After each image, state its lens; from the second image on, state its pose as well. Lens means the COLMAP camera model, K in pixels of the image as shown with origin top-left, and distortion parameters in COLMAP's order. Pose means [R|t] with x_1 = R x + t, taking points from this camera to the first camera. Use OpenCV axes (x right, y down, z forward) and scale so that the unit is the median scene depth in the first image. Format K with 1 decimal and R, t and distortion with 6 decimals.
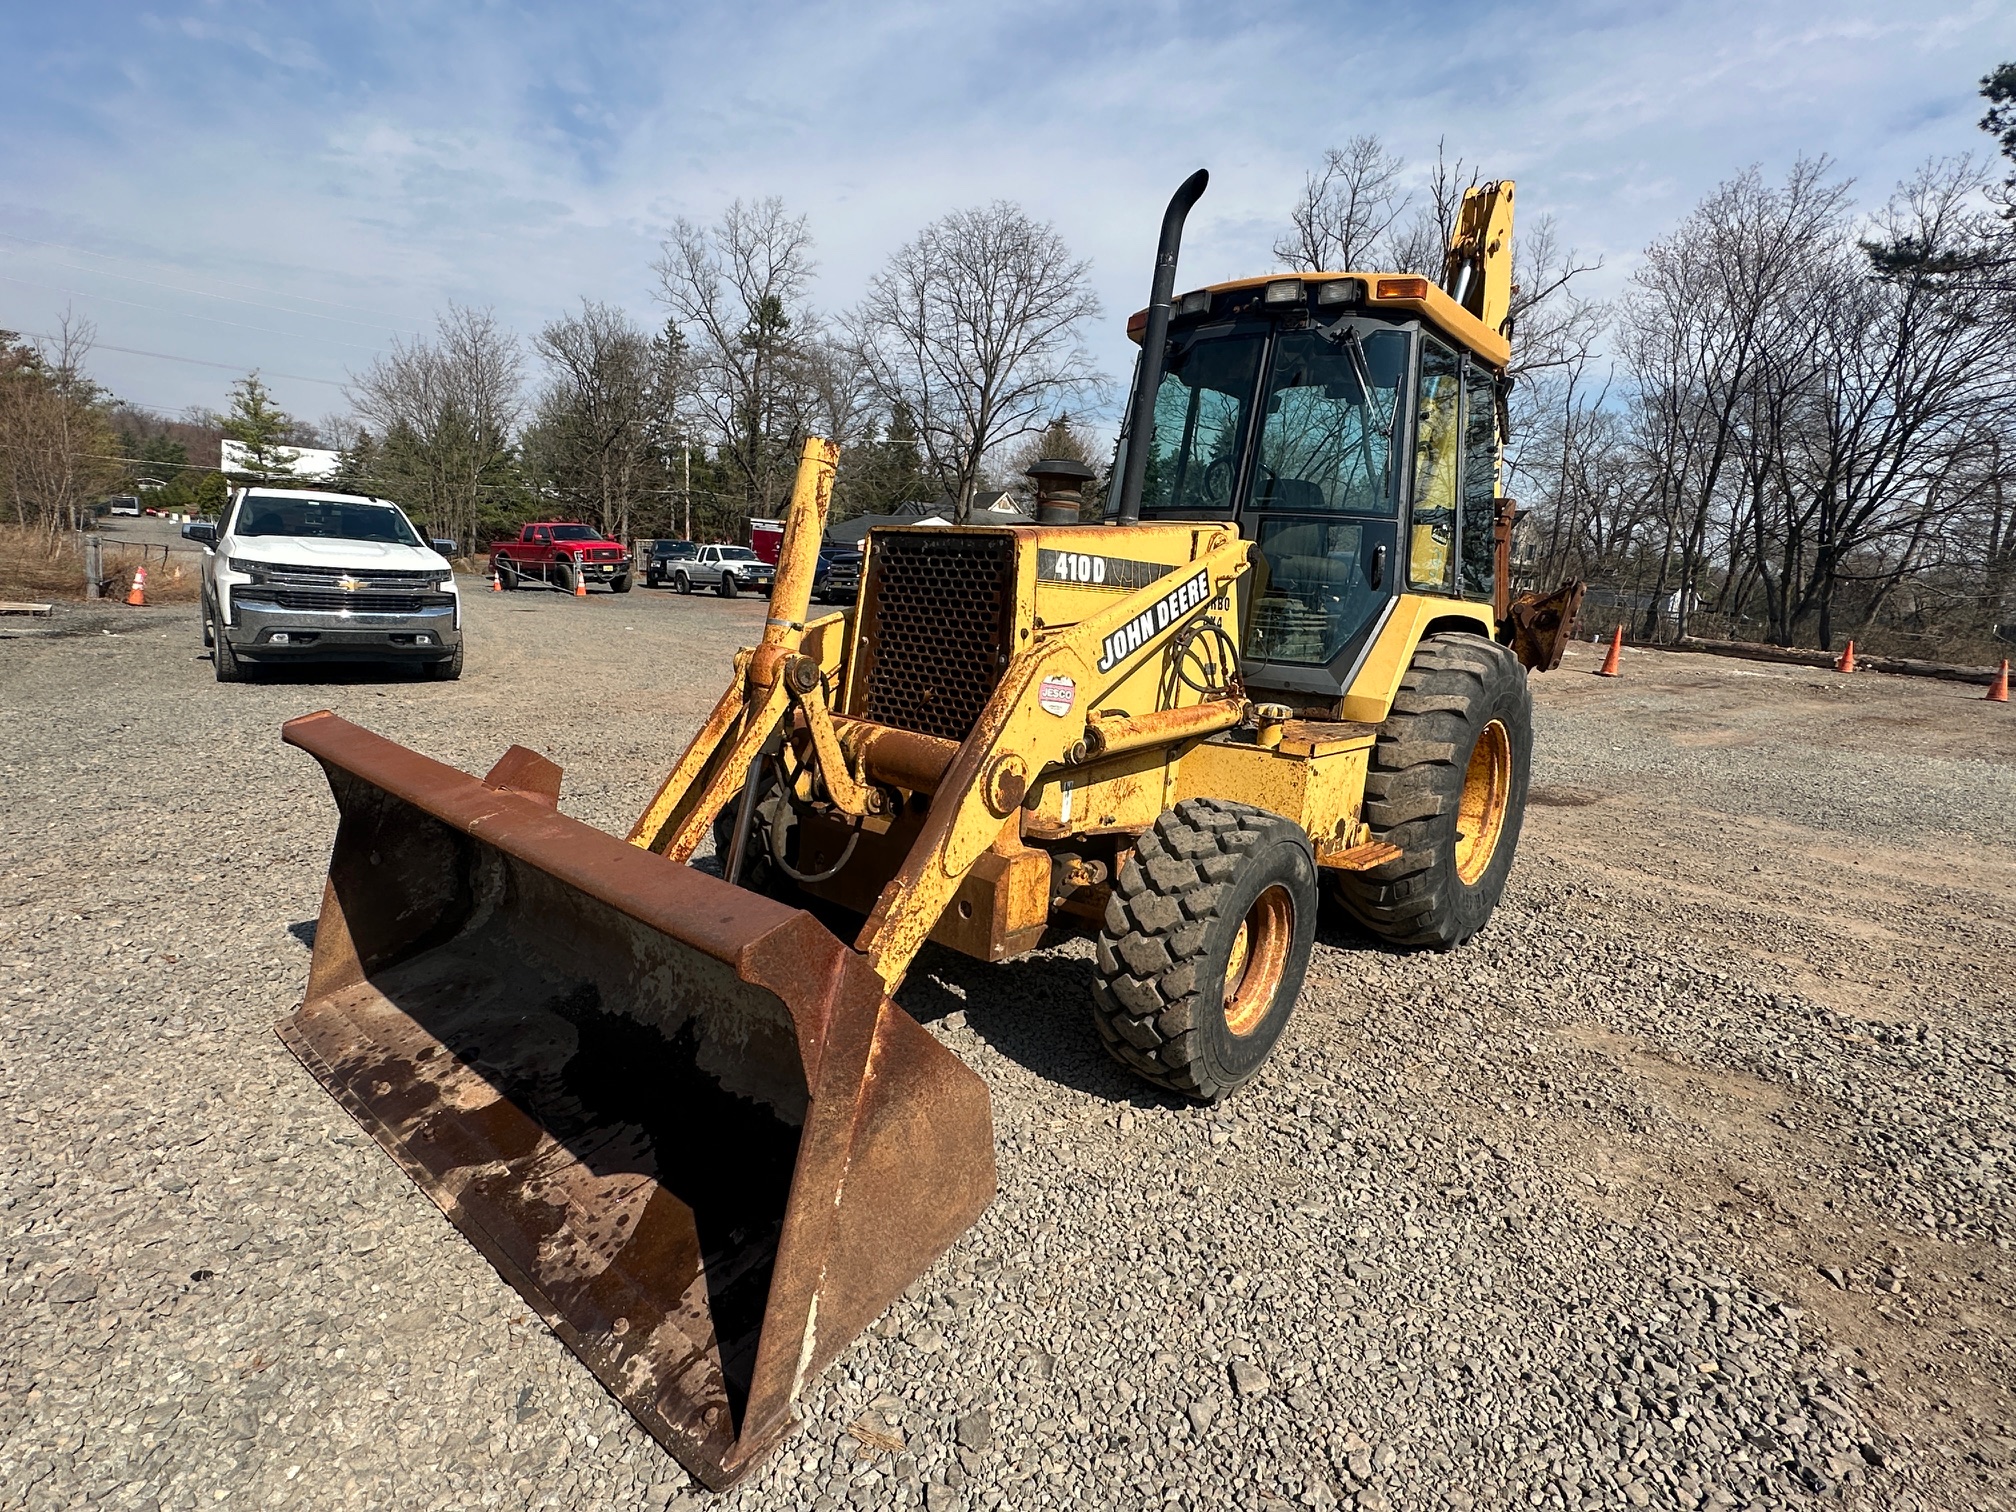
lens RADIAL K [[1044.2, 0, 1004.5], [0, 1044.2, 757.5], [0, 0, 1]] dist [-0.001696, -0.000820]
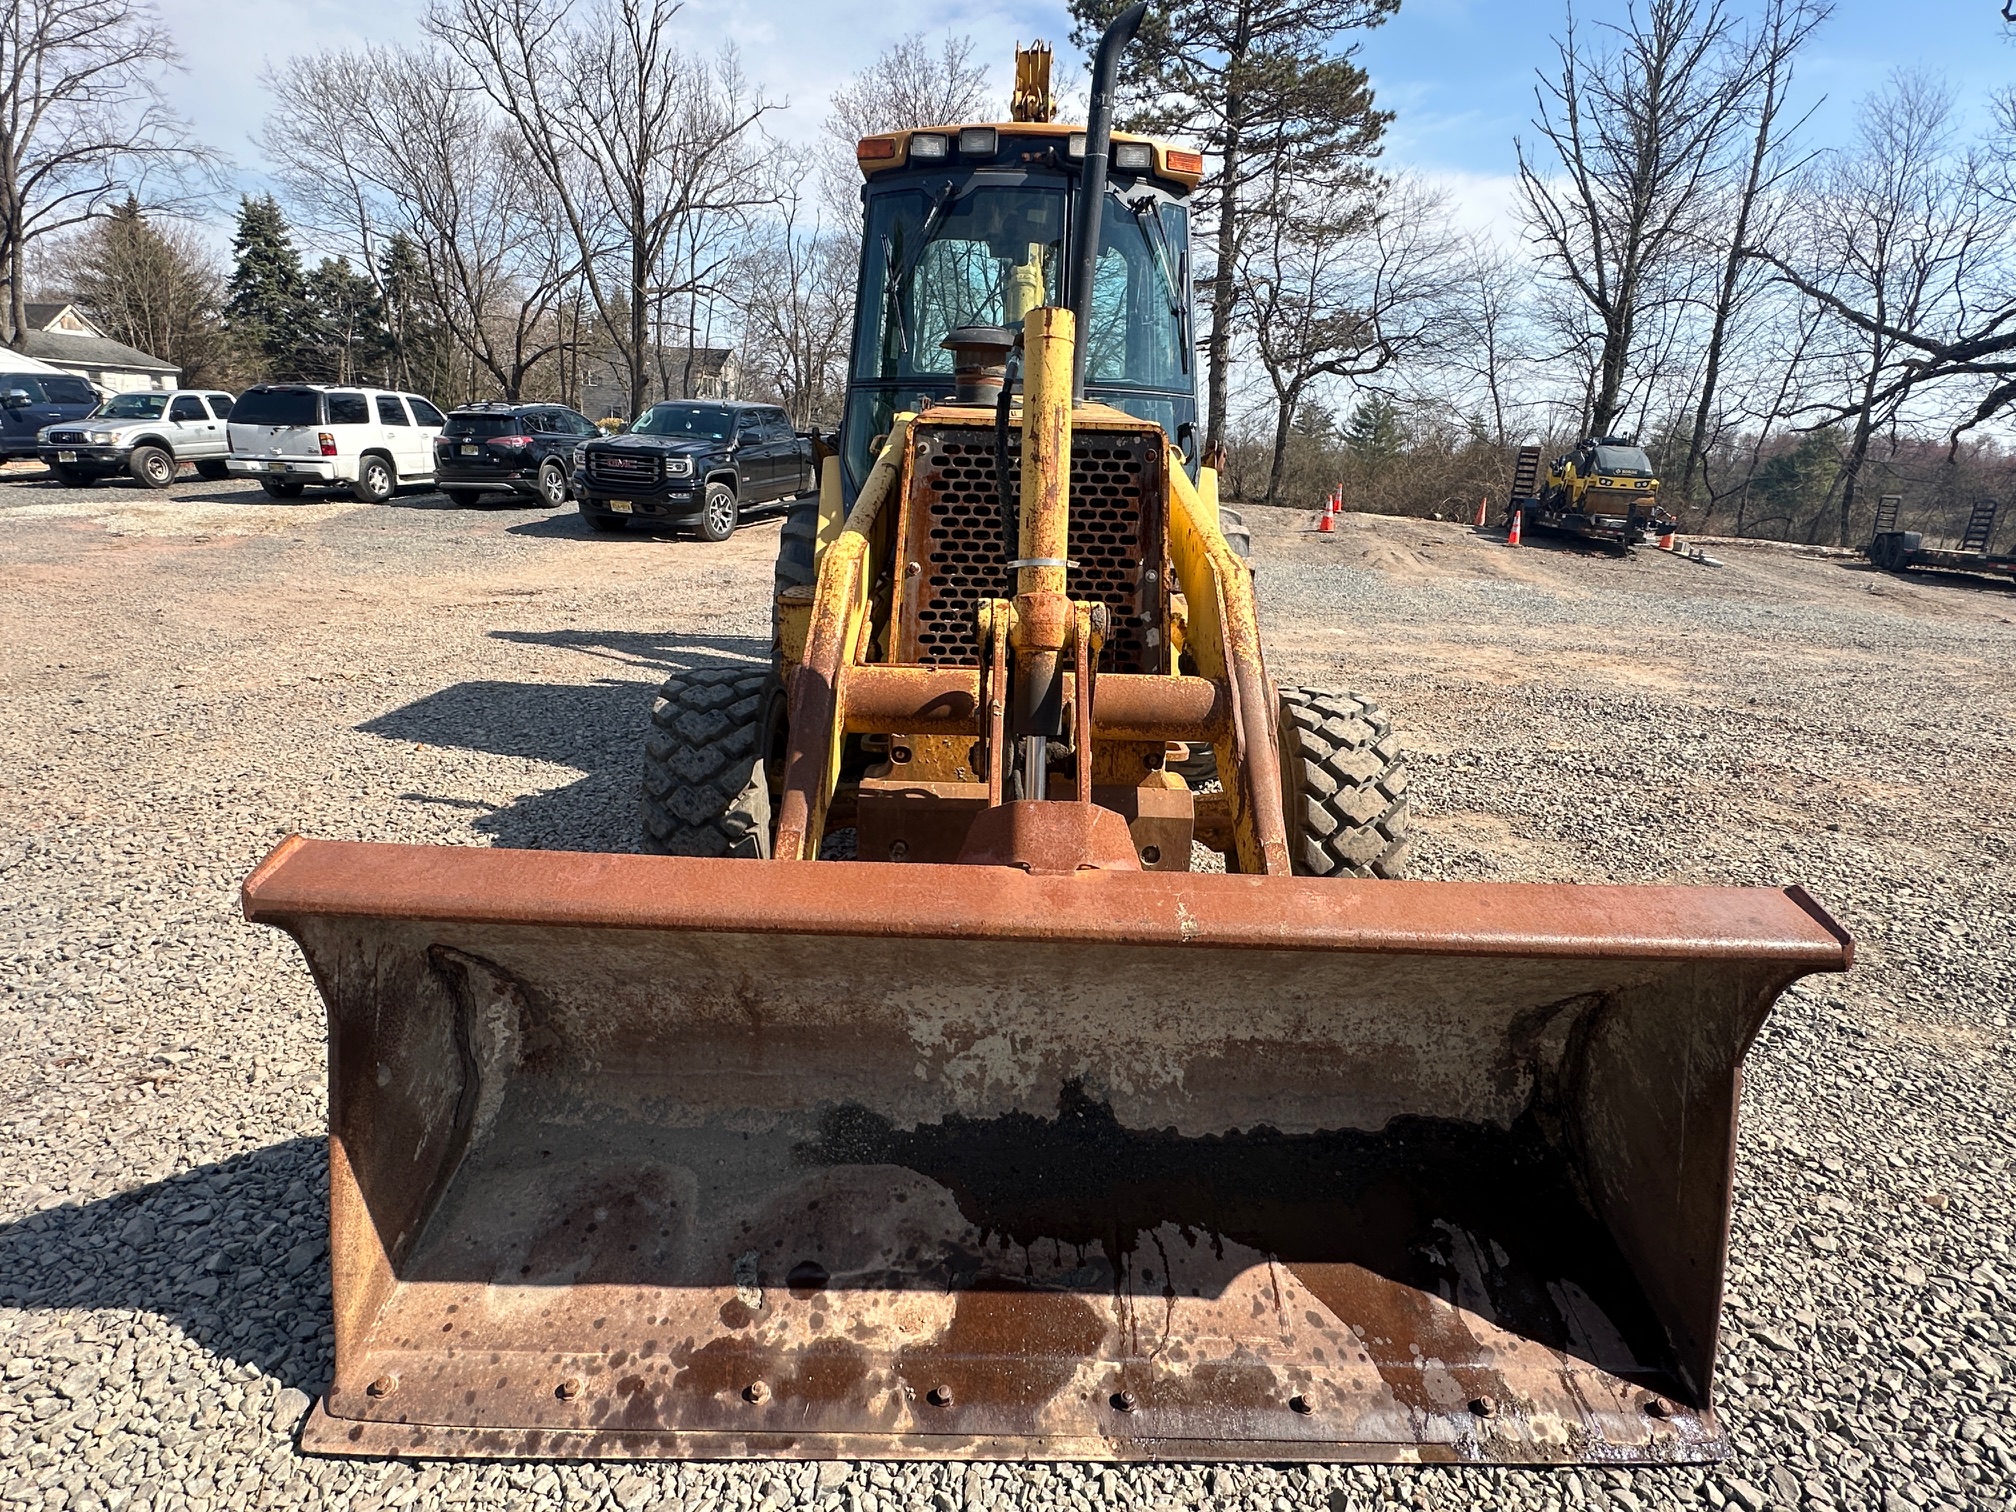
lens RADIAL K [[1044.2, 0, 1009.8], [0, 1044.2, 758.9], [0, 0, 1]] dist [-0.001696, -0.000820]
pose [[0.740669, -0.223186, 0.633717, -0.554764], [0.128264, 0.972837, 0.192707, -0.103375], [-0.659513, -0.061449, 0.749177, 0.323693]]
